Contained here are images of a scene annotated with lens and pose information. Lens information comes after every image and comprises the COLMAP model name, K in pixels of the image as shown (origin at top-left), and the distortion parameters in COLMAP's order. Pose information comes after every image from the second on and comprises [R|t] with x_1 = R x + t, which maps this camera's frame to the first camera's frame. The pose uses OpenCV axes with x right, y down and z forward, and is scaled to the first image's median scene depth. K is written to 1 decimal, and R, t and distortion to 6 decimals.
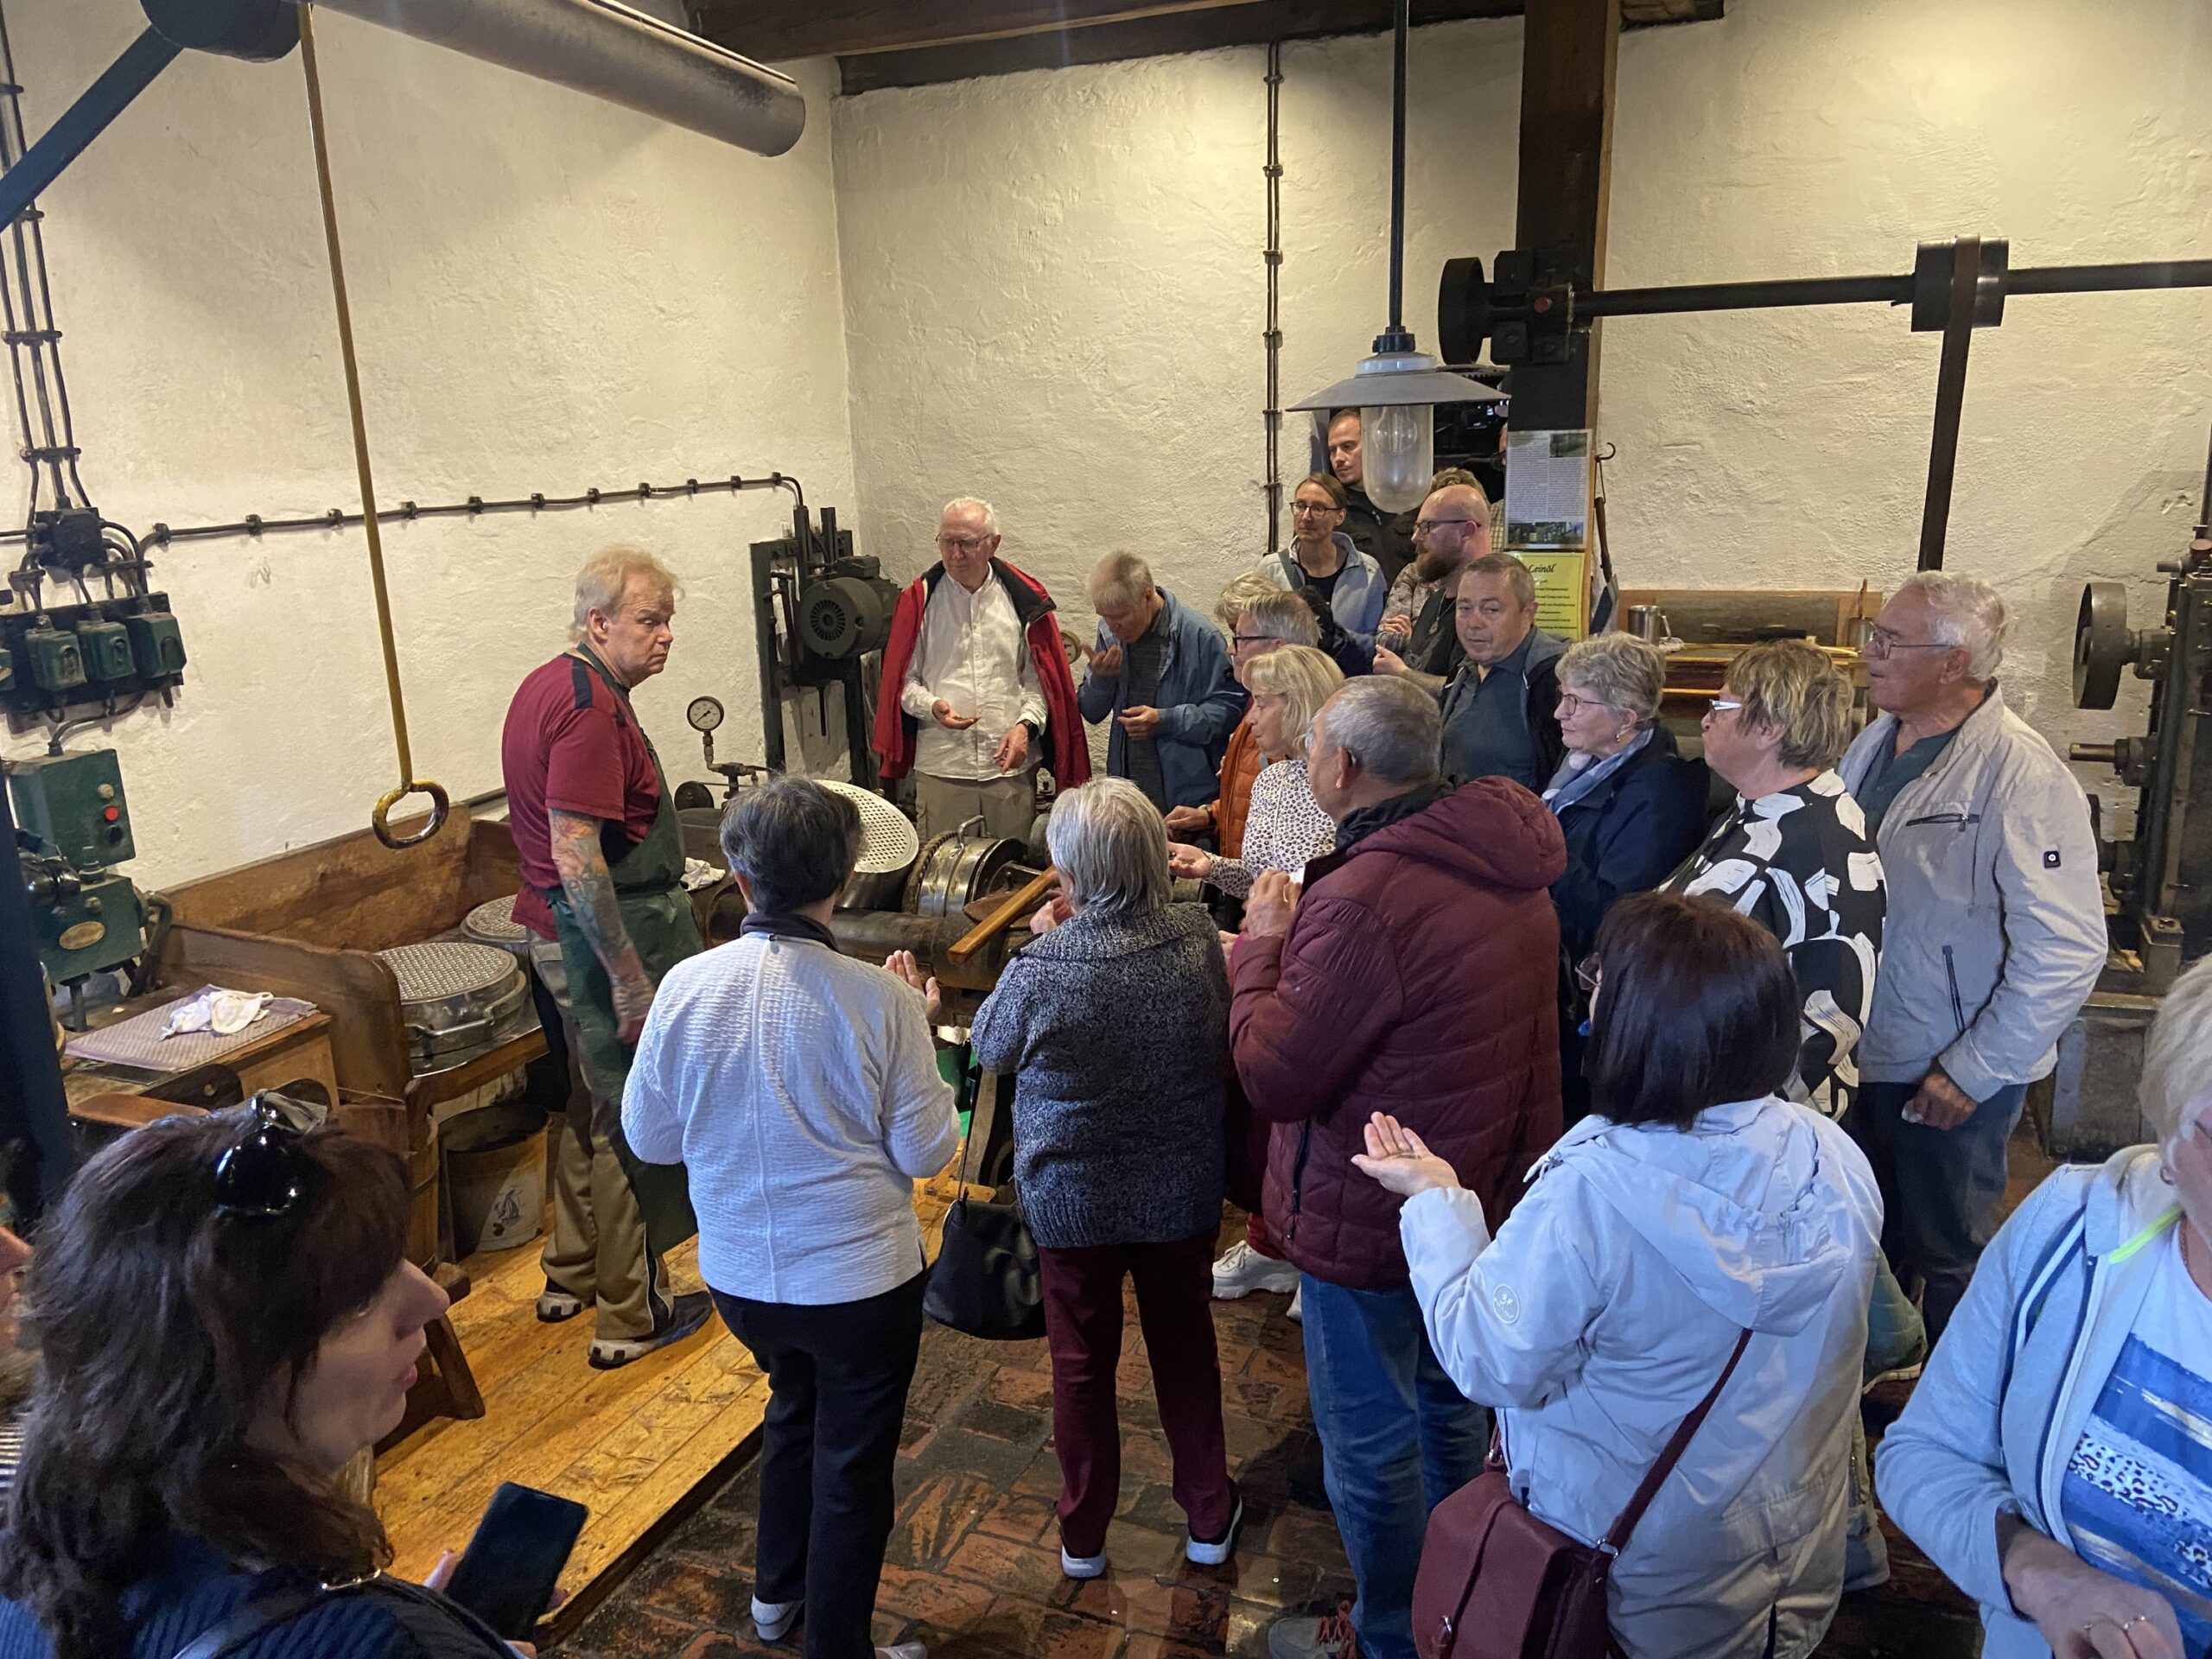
lens RADIAL K [[1739.0, 0, 1134.2], [0, 1739.0, 803.8], [0, 0, 1]] dist [0.103190, -0.129702]
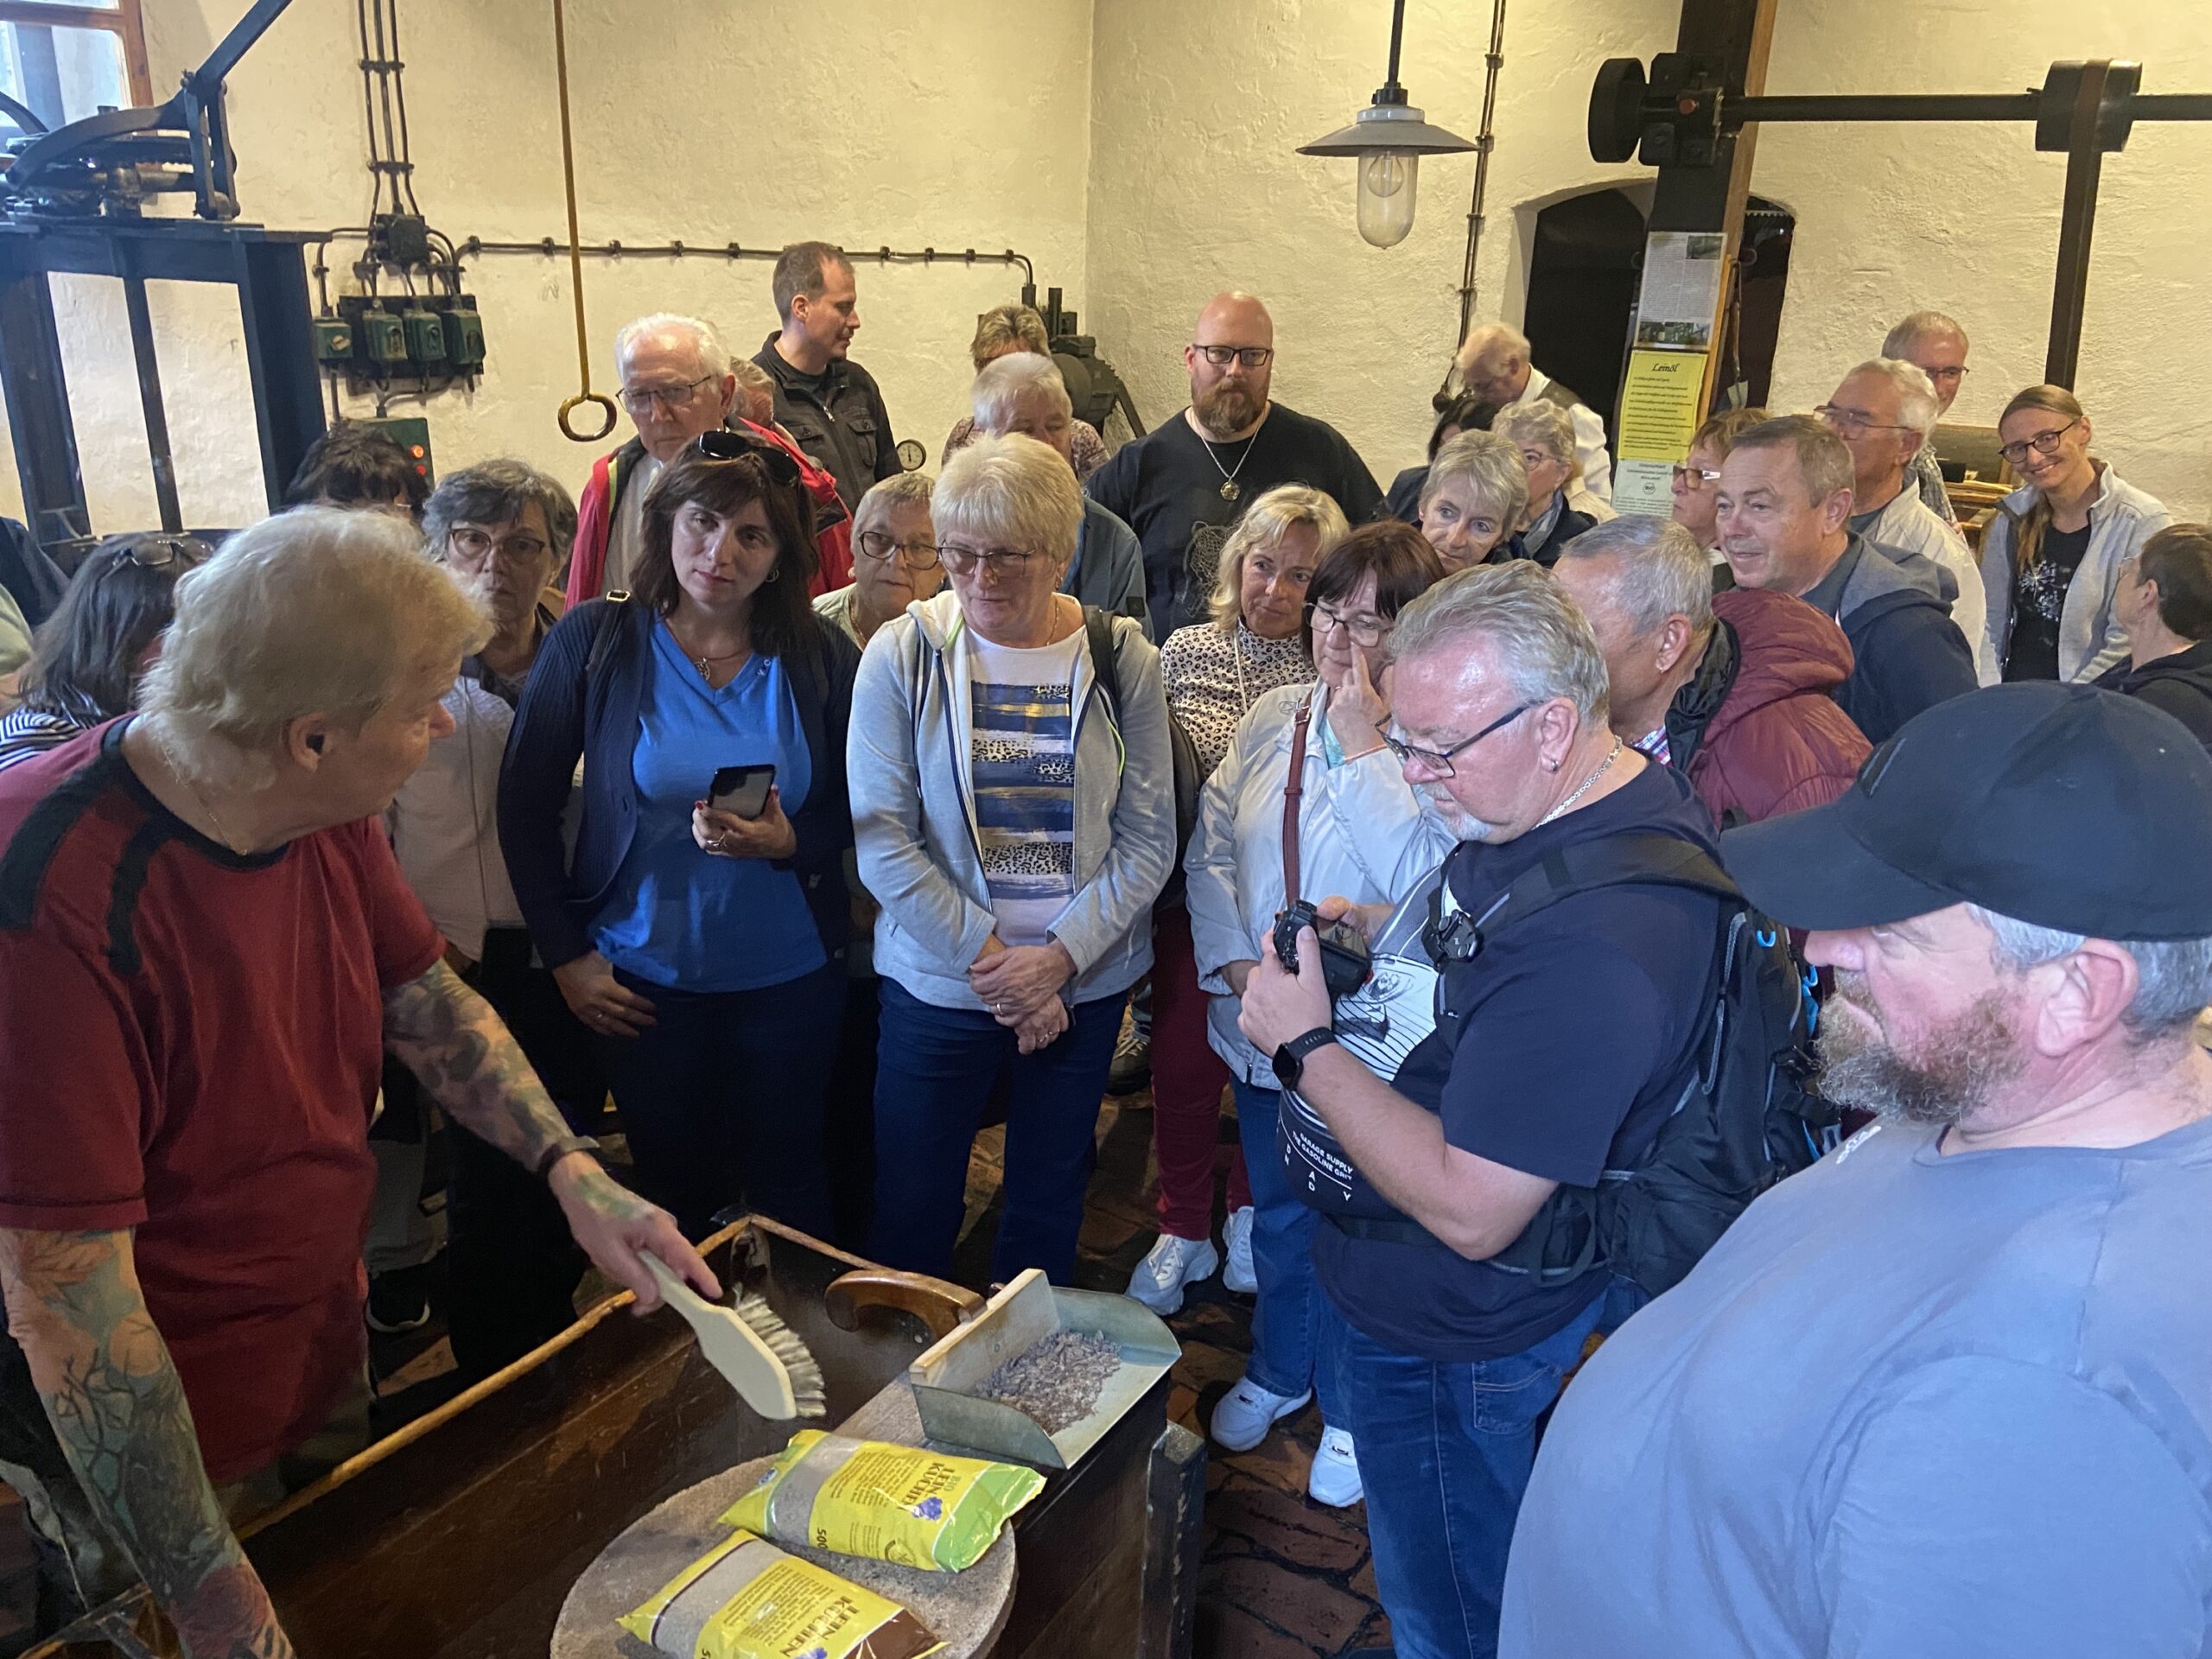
lens RADIAL K [[1739.0, 0, 1103.1], [0, 1739.0, 827.2], [0, 0, 1]] dist [0.103190, -0.129702]
pose [[0.978361, 0.120784, -0.167989, 0.112397], [-0.103714, 0.988841, 0.106947, 0.061446], [0.179032, -0.087210, 0.979970, -0.129353]]
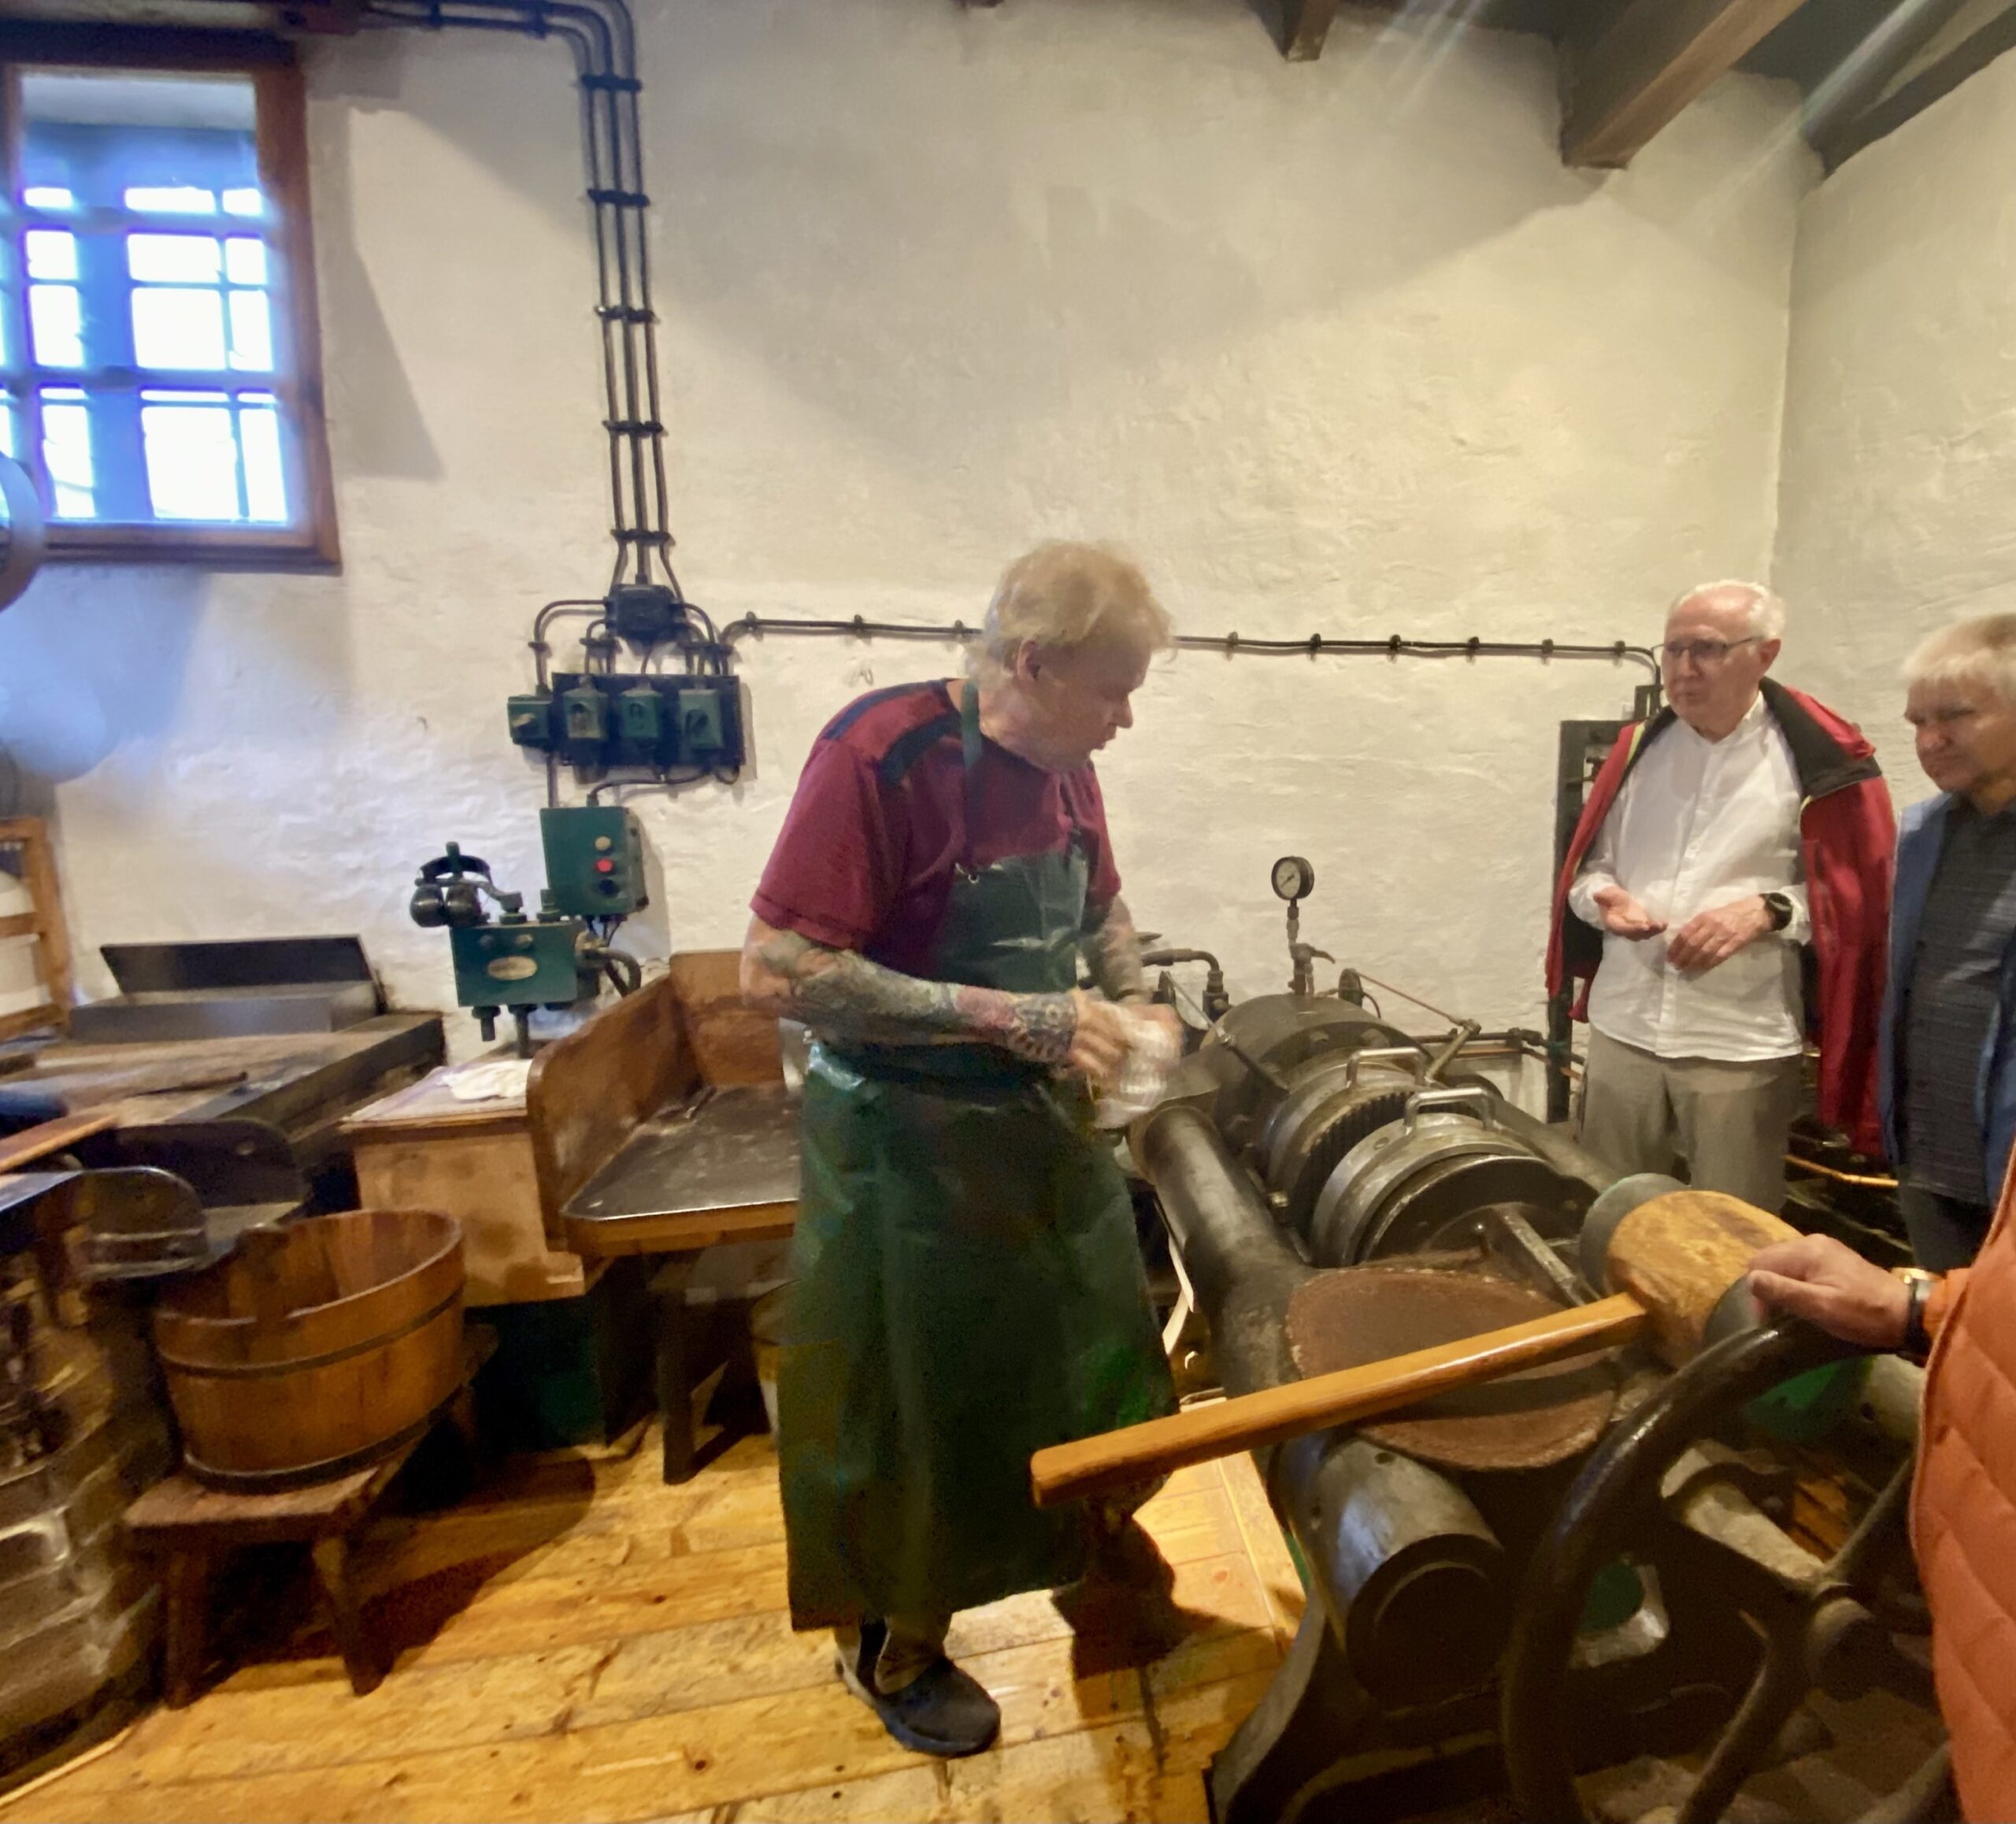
lens RADIAL K [[1191.7, 0, 1016.2], [0, 1191.7, 913.7], [0, 0, 1]] dist [-0.001367, -0.008947]
pose [[0.600591, 0.116350, -0.791046, 0.114177], [-0.197594, 0.980266, -0.005839, -0.009348], [0.774756, 0.159813, 0.611729, 0.655307]]
